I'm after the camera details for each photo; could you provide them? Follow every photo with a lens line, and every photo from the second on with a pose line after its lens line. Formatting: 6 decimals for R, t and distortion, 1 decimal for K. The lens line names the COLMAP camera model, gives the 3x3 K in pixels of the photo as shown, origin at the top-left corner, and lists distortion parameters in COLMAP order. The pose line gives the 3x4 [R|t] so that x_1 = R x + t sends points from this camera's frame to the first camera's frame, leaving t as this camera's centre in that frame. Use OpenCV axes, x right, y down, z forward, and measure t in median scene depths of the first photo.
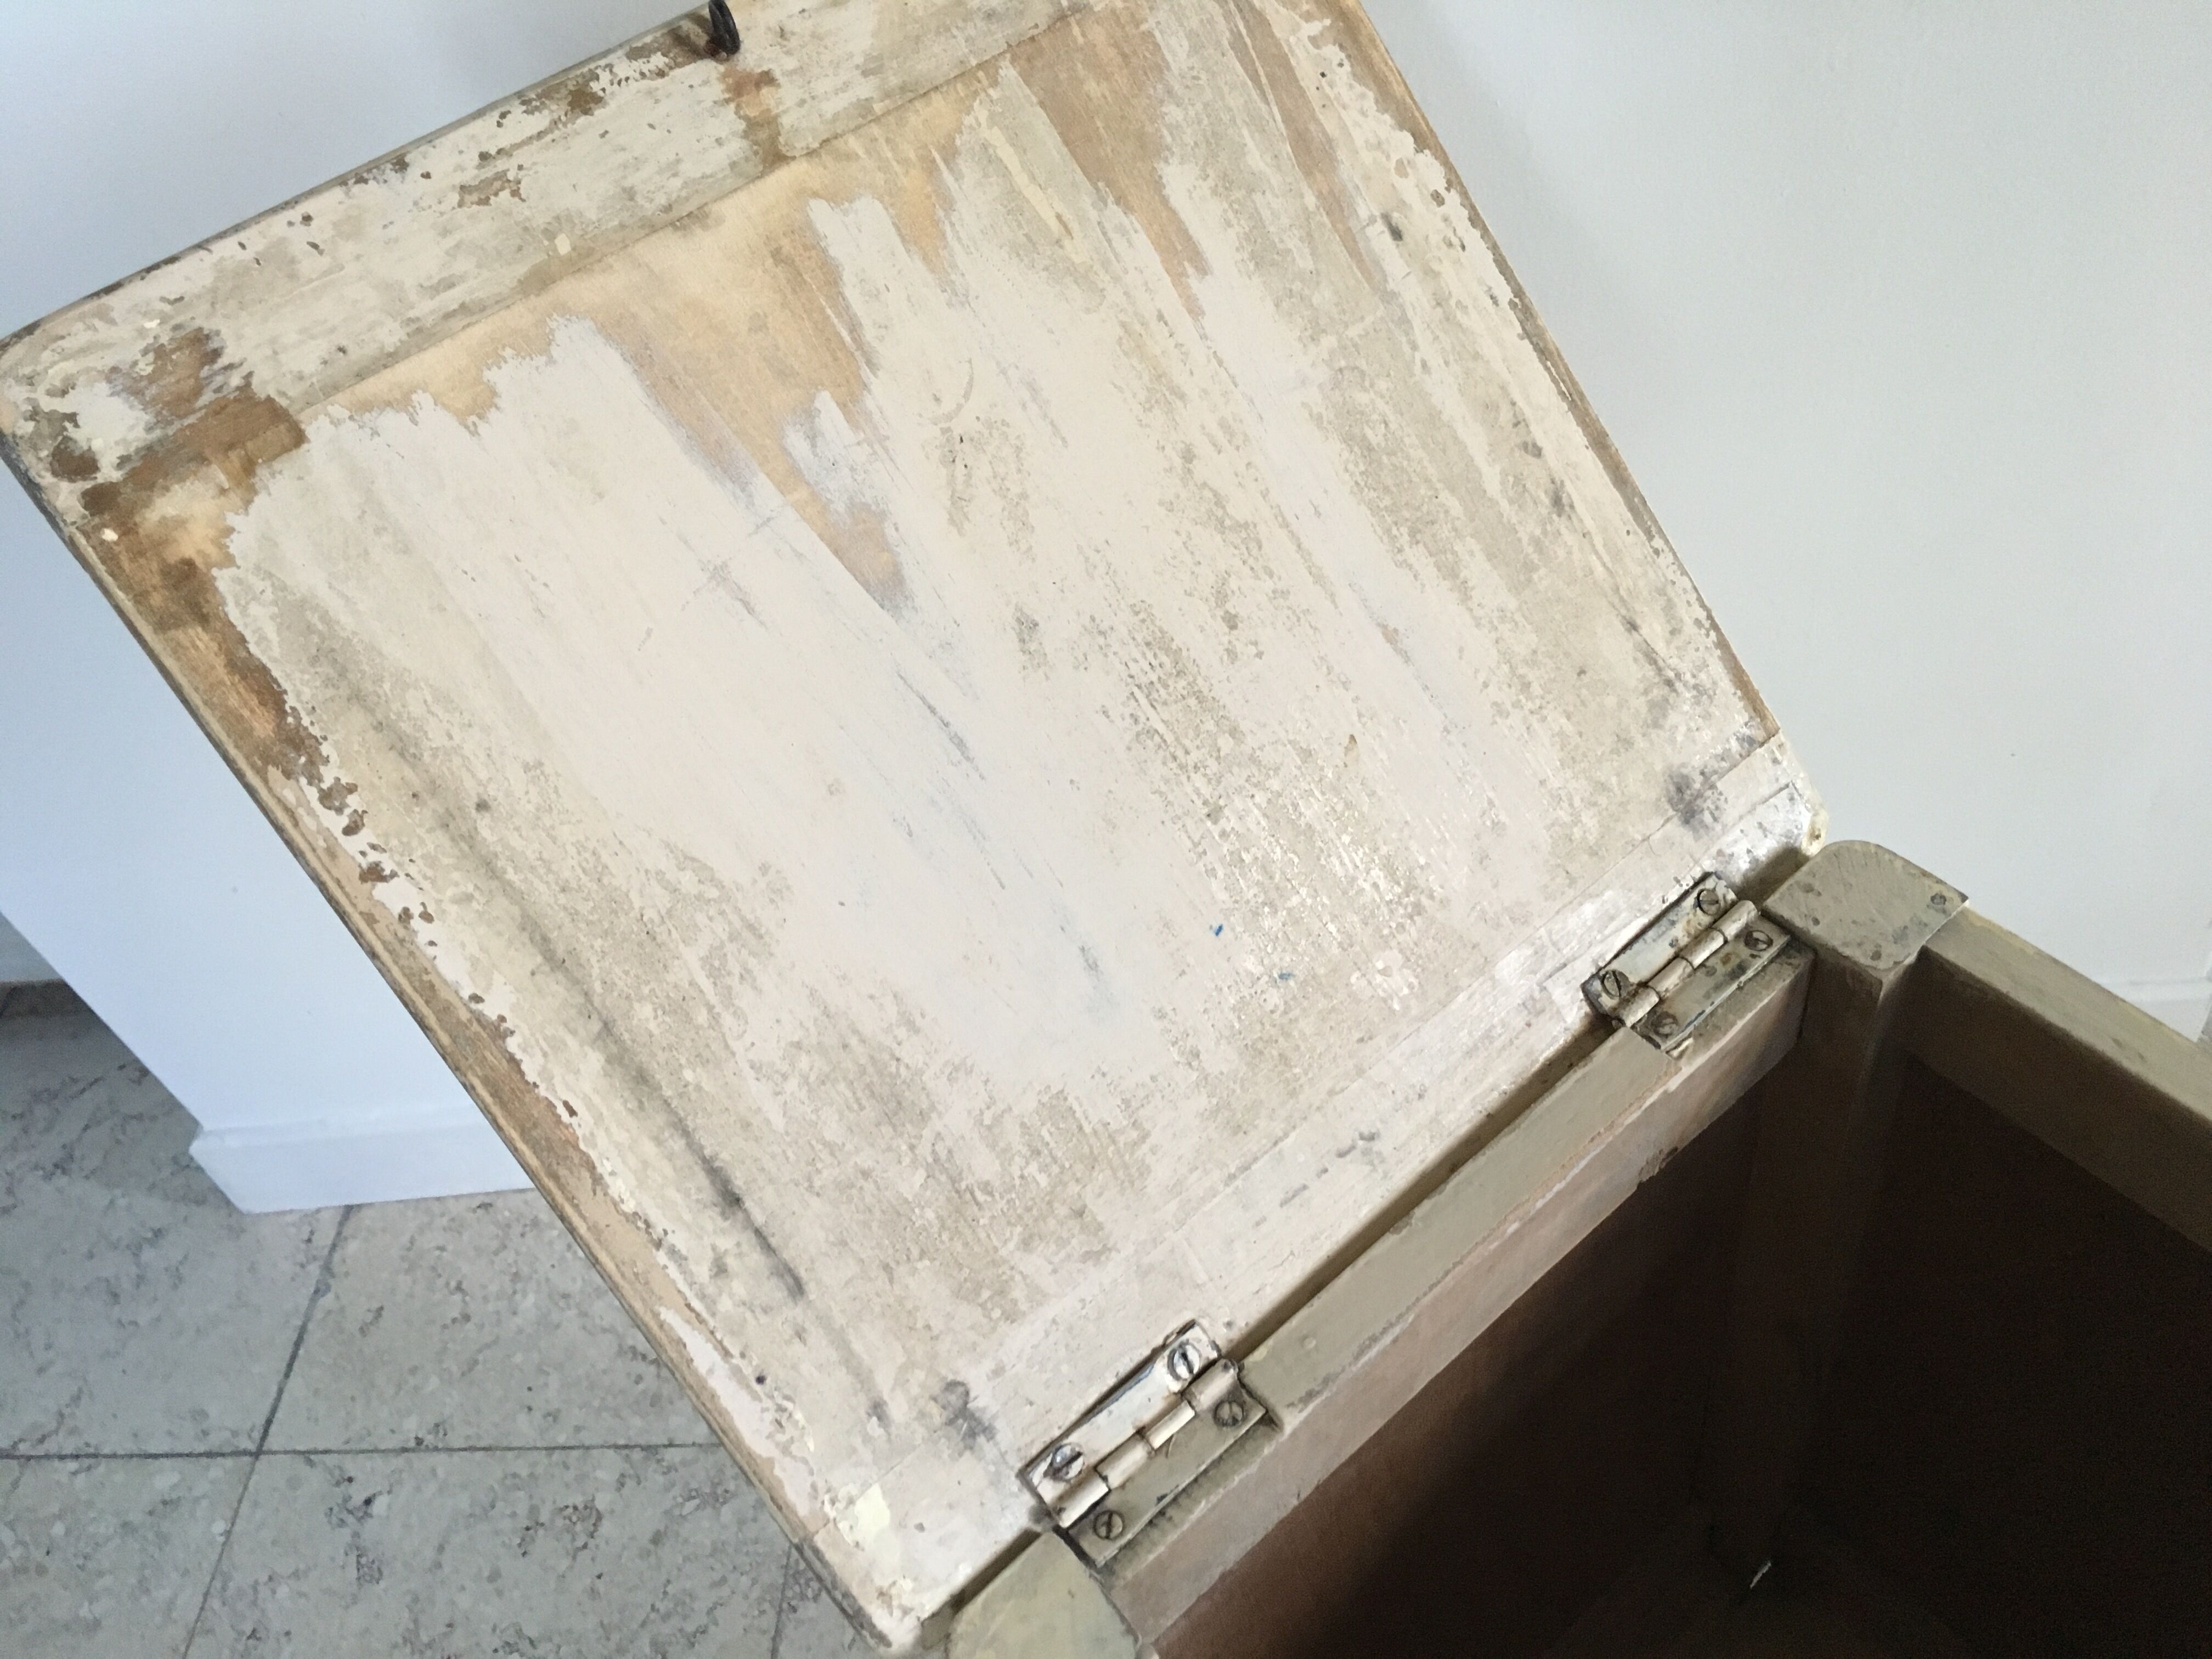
lens RADIAL K [[1963.7, 0, 1086.2], [0, 1963.7, 838.6], [0, 0, 1]] dist [0.075866, -0.134860]
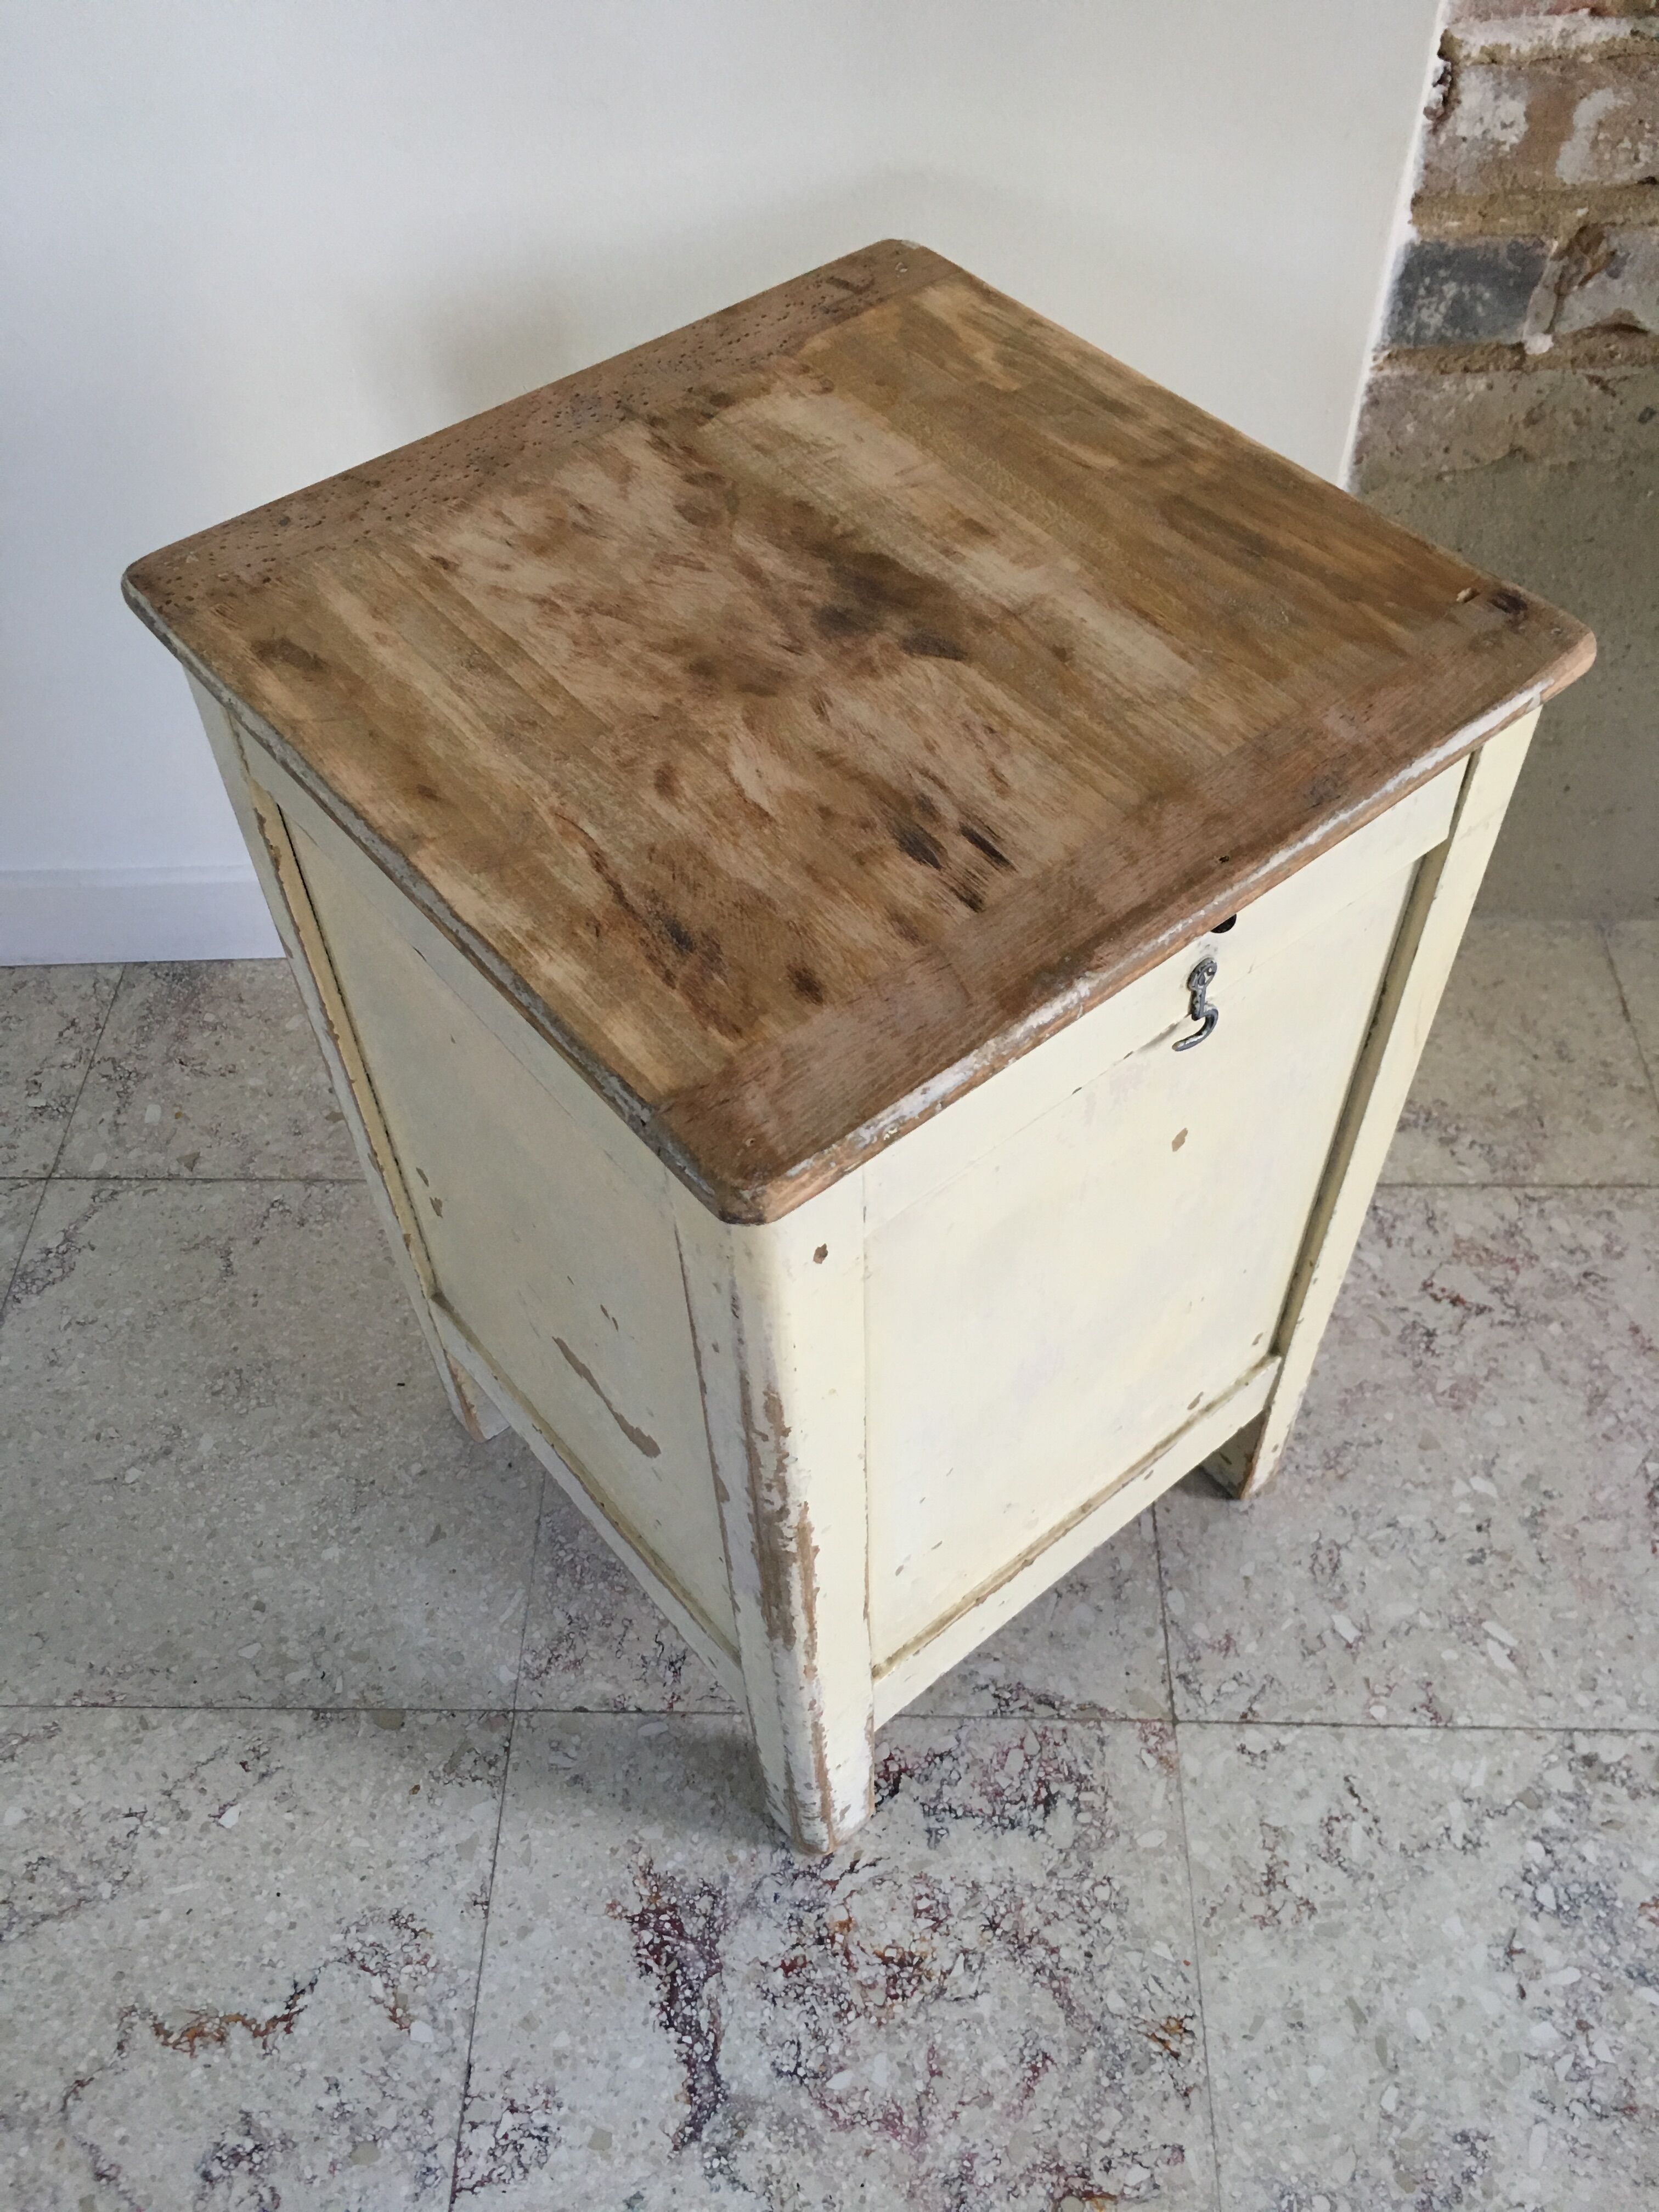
lens RADIAL K [[1963.7, 0, 820.1], [0, 1963.7, 1131.2], [0, 0, 1]] dist [0.075866, -0.134860]
pose [[0.989651, 0.058303, 0.131120, 0.295587], [-0.066045, 0.996273, 0.055487, 0.391733], [-0.127397, -0.063573, 0.989812, -0.328945]]
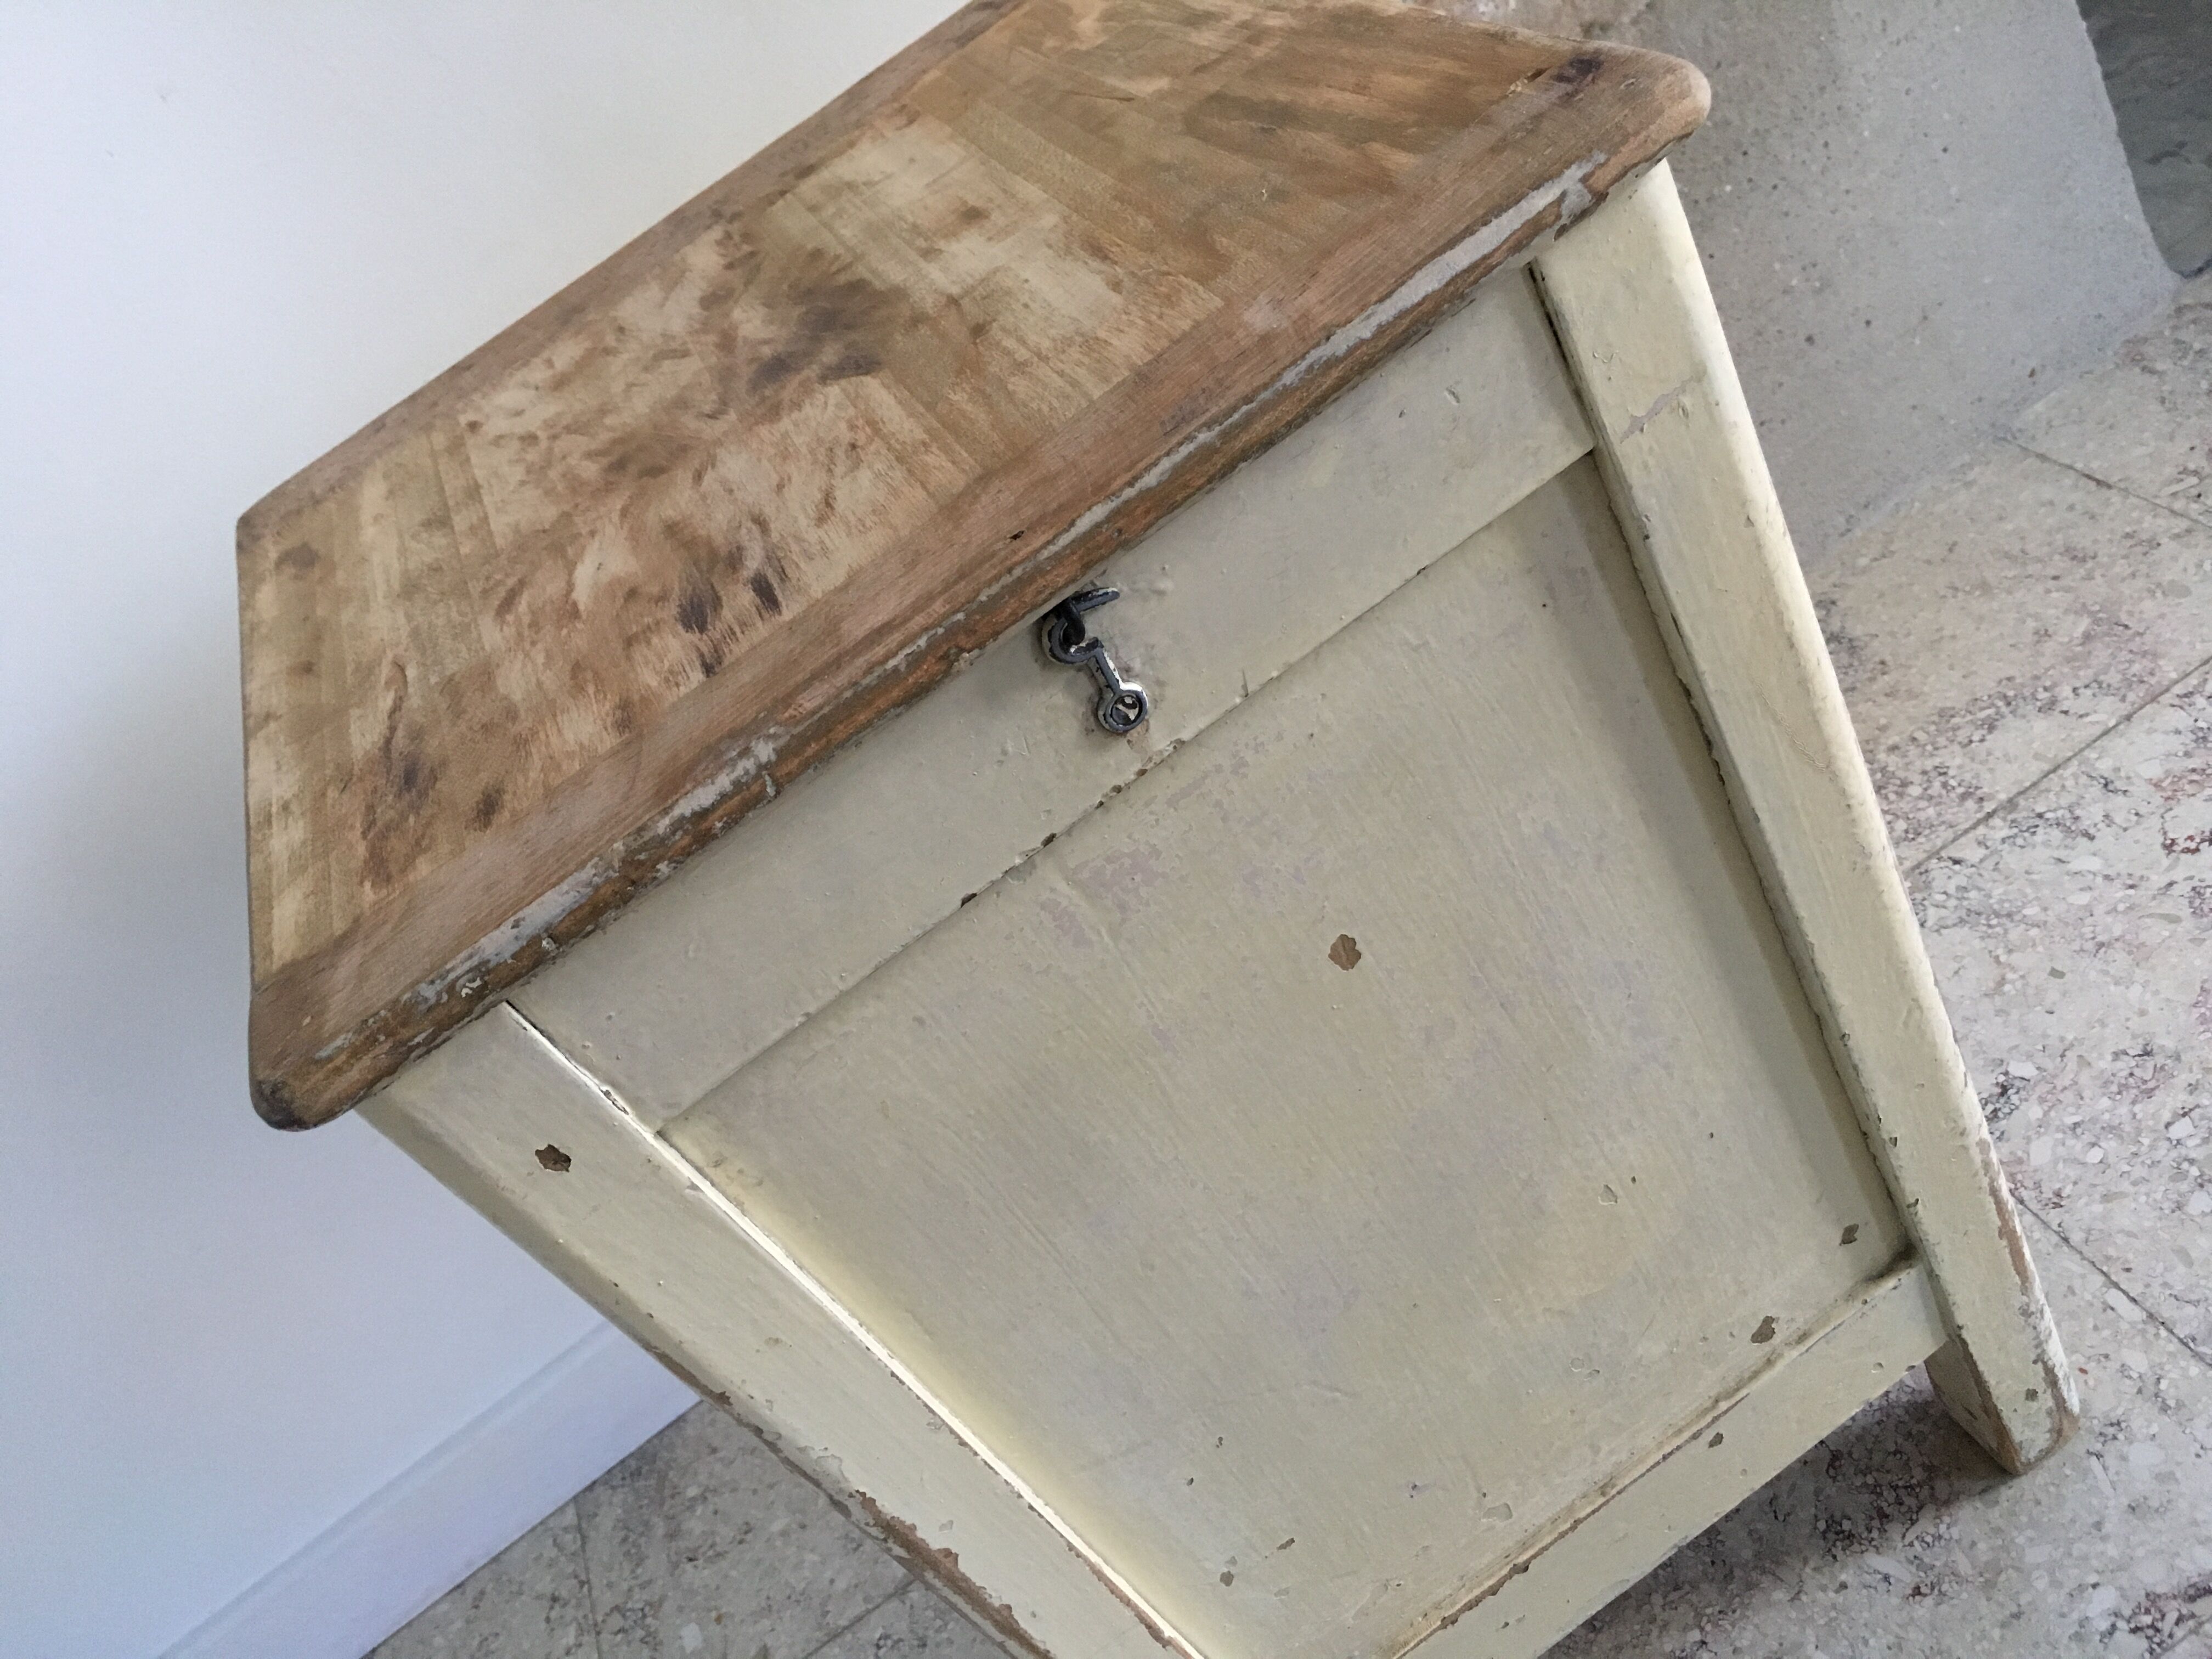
lens RADIAL K [[1963.7, 0, 1105.6], [0, 1963.7, 822.4], [0, 0, 1]] dist [0.075866, -0.134860]
pose [[0.858958, -0.485940, 0.161412, 0.215459], [0.511333, 0.830663, -0.220310, 0.529740], [-0.027022, 0.271773, 0.961982, 0.126537]]
